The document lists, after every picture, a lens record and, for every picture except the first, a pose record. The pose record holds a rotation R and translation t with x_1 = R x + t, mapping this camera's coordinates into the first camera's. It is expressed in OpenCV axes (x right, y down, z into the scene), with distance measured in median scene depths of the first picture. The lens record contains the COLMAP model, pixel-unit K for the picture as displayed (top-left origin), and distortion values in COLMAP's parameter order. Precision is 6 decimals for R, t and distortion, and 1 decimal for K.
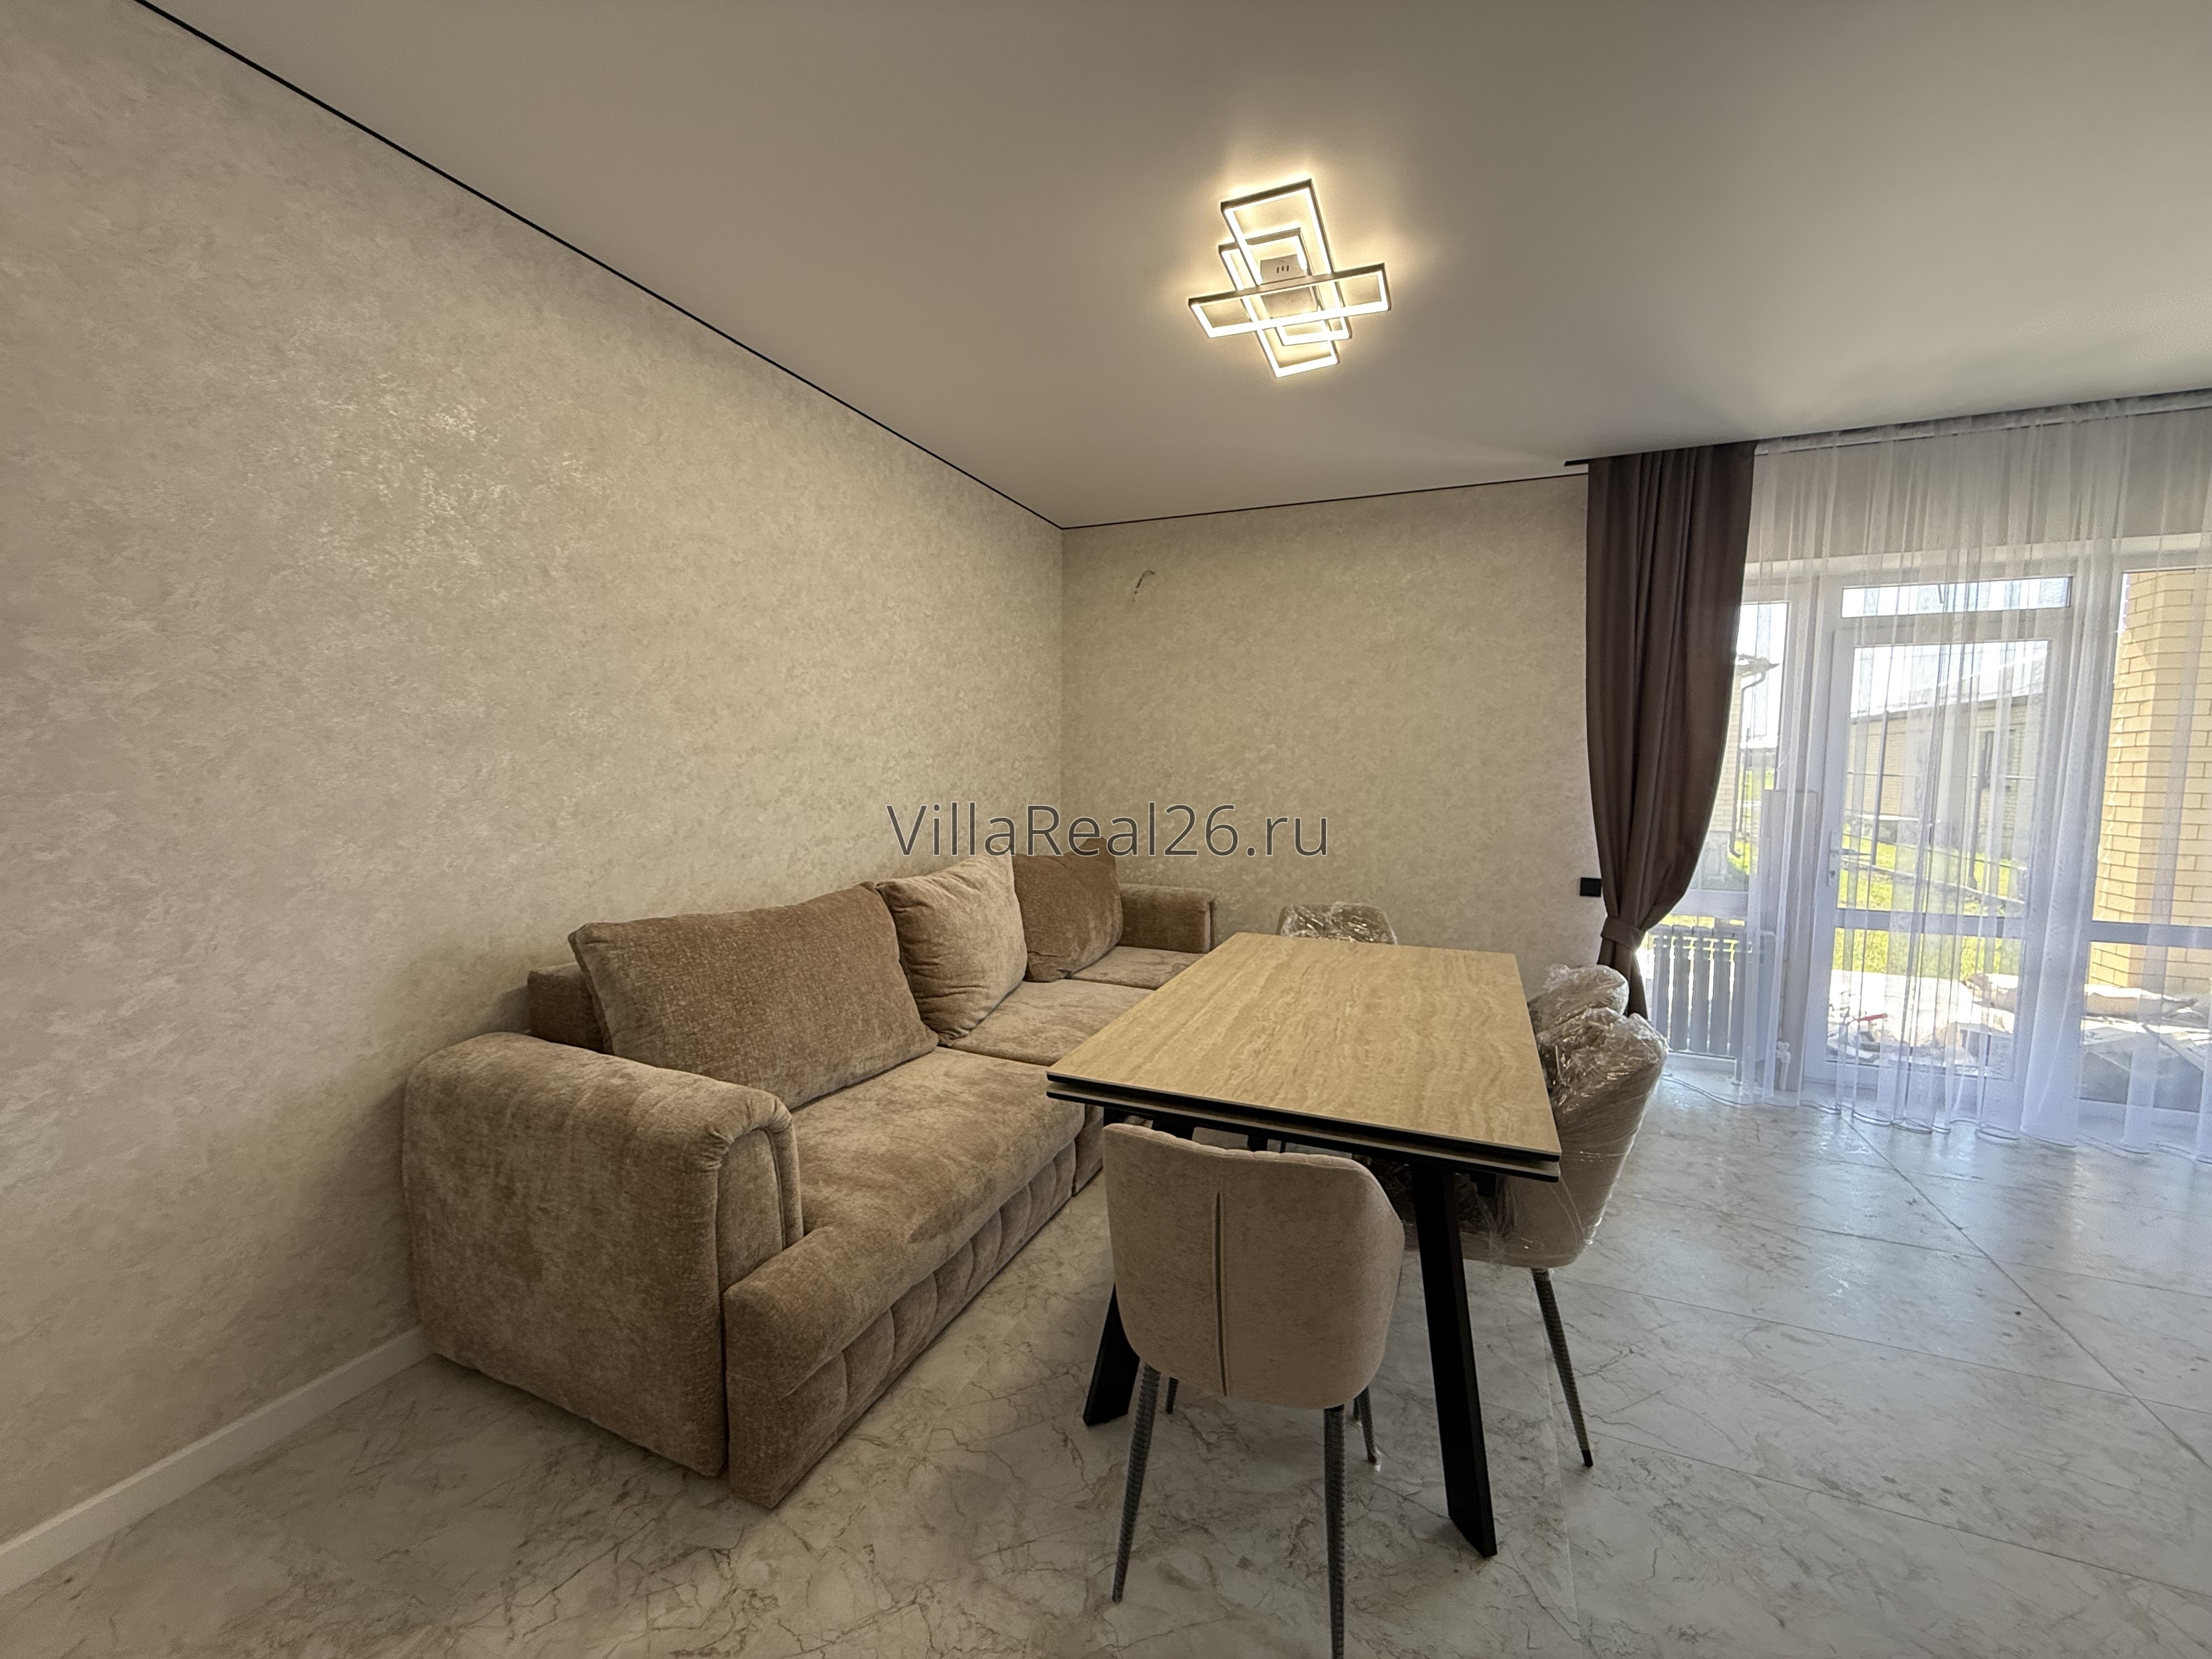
lens RADIAL K [[880.4, 0, 1103.0], [0, 880.4, 827.9], [0, 0, 1]] dist [-0.001184, 0.000183]
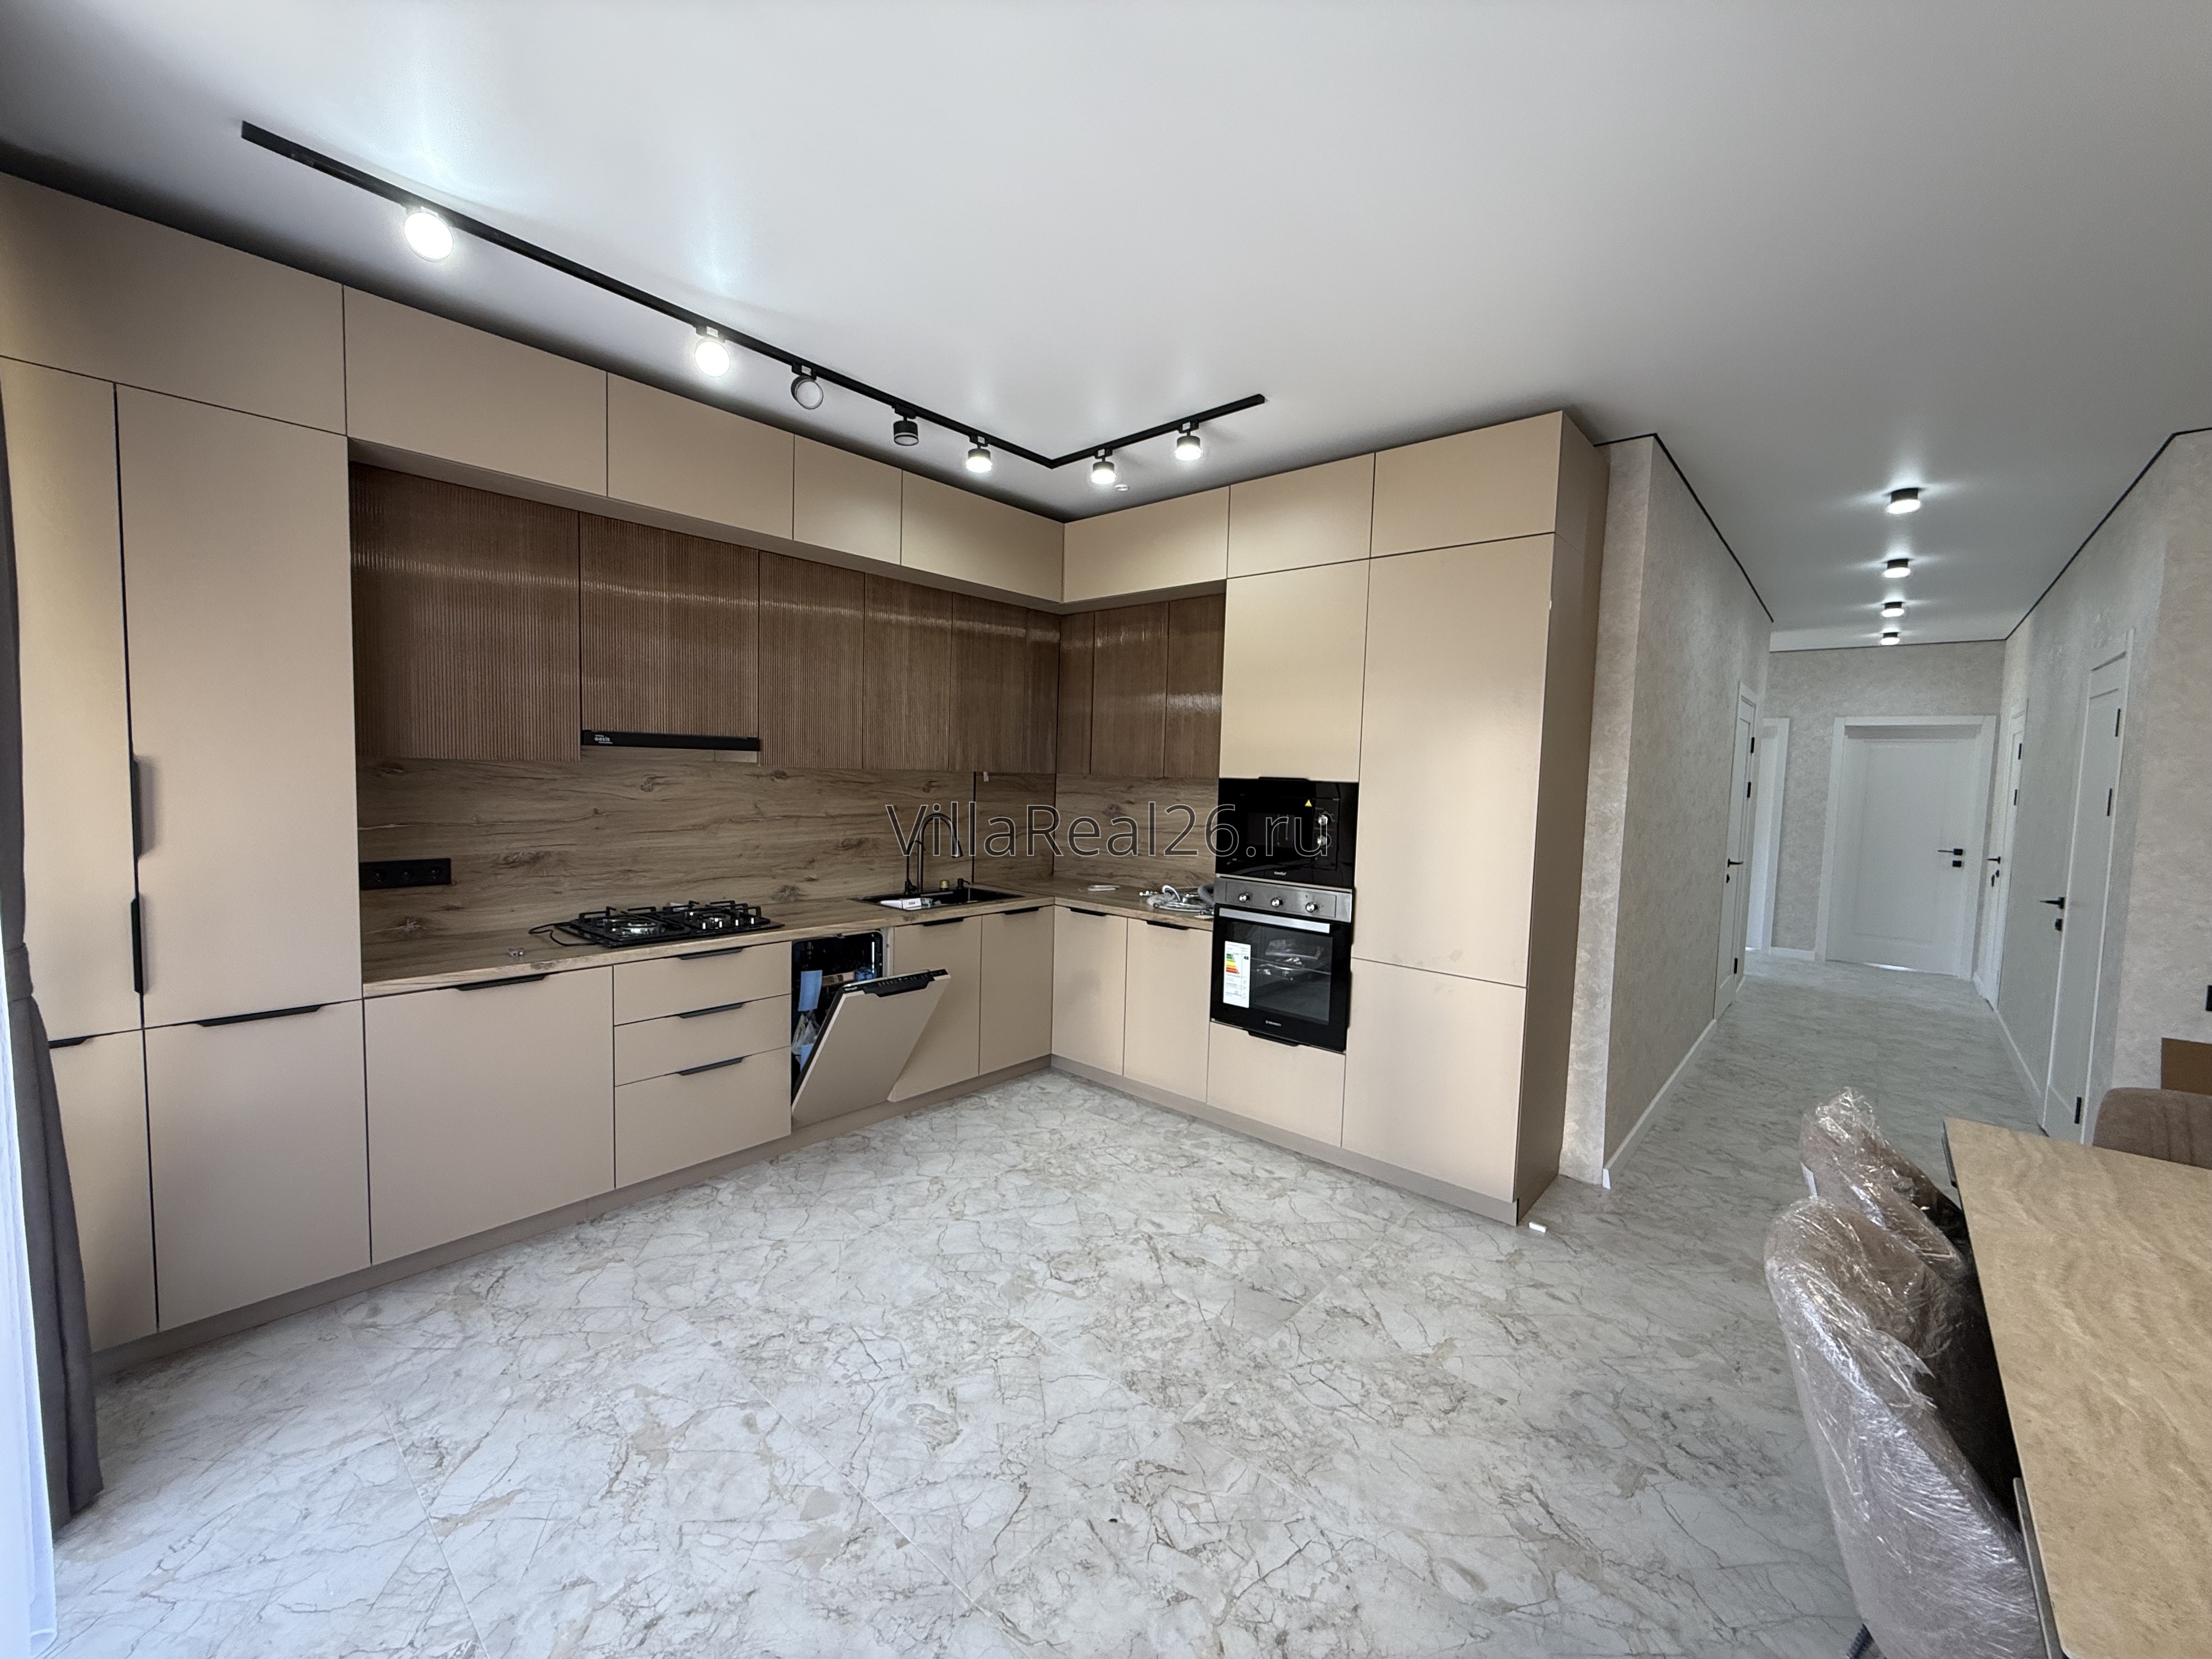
lens RADIAL K [[880.4, 0, 1101.3], [0, 880.4, 828.6], [0, 0, 1]] dist [-0.001184, 0.000183]
pose [[-0.946693, -0.057304, 0.316999, 0.812579], [-0.013657, 0.990306, 0.138231, -0.146700], [-0.321847, 0.126533, -0.938298, 1.589646]]
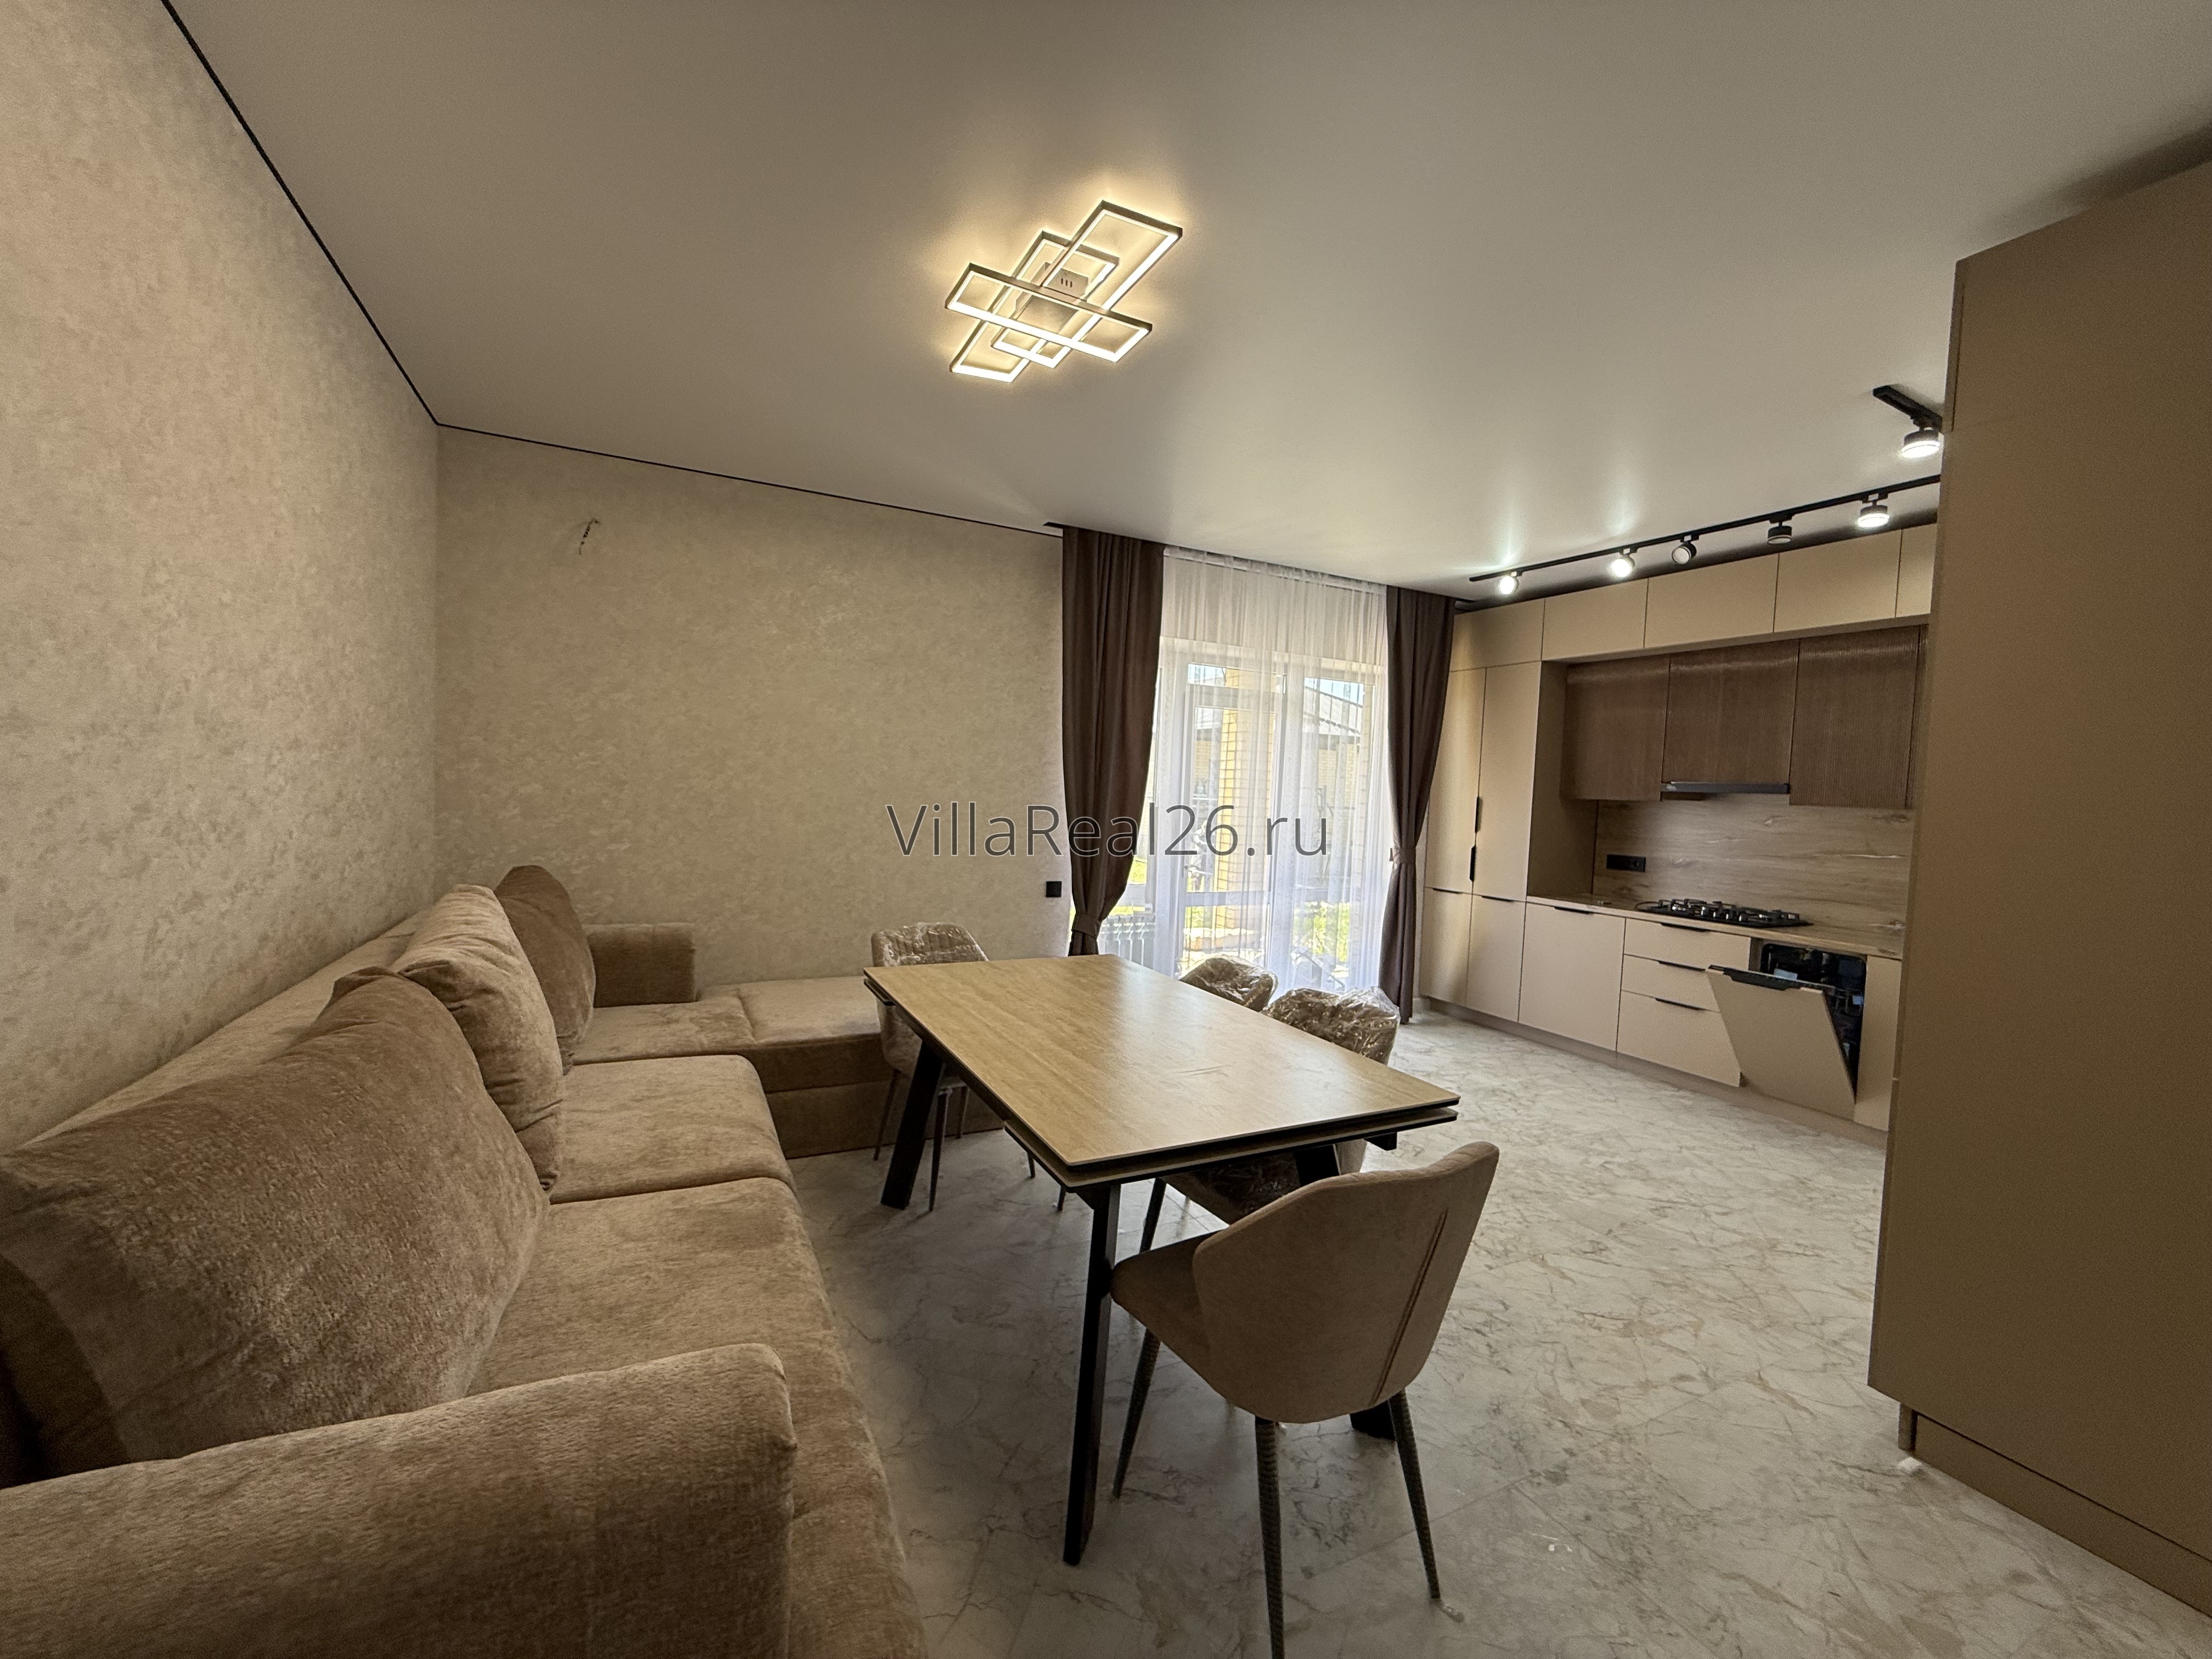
lens RADIAL K [[880.4, 0, 1100.6], [0, 880.4, 827.1], [0, 0, 1]] dist [-0.001184, 0.000183]
pose [[0.650889, -0.014169, 0.759041, -0.501087], [0.018376, 0.999827, 0.002906, -0.030158], [-0.758951, 0.012057, 0.651036, 0.326826]]
